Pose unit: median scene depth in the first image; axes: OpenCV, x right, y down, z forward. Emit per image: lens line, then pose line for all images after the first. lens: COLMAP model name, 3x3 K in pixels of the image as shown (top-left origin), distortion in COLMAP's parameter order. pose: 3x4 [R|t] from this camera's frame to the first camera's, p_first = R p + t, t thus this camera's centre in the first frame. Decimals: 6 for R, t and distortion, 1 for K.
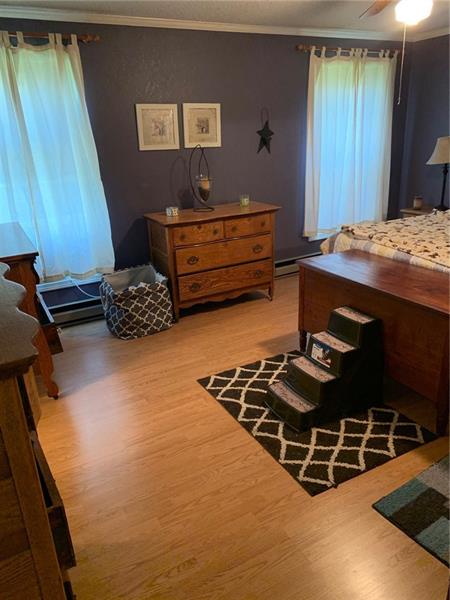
lens RADIAL K [[457.7, 0, 227.8], [0, 457.7, 301.4], [0, 0, 1]] dist [0.031584, -0.013196]
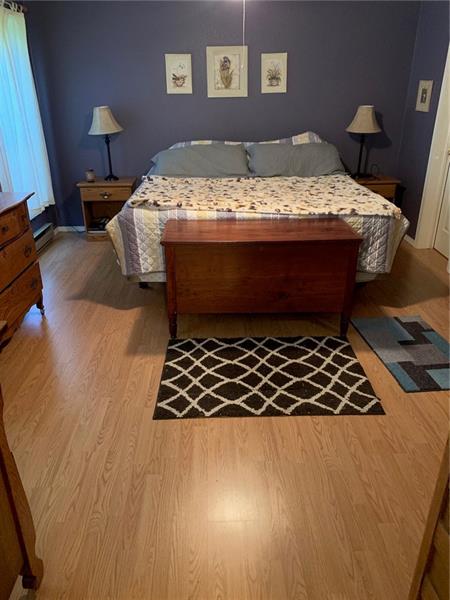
lens RADIAL K [[457.7, 0, 224.9], [0, 457.7, 297.6], [0, 0, 1]] dist [0.031584, -0.013196]
pose [[0.460301, -0.327340, 0.825210, -0.643243], [0.299180, 0.932361, 0.202962, -0.151798], [-0.835832, 0.153463, 0.527100, 0.514736]]
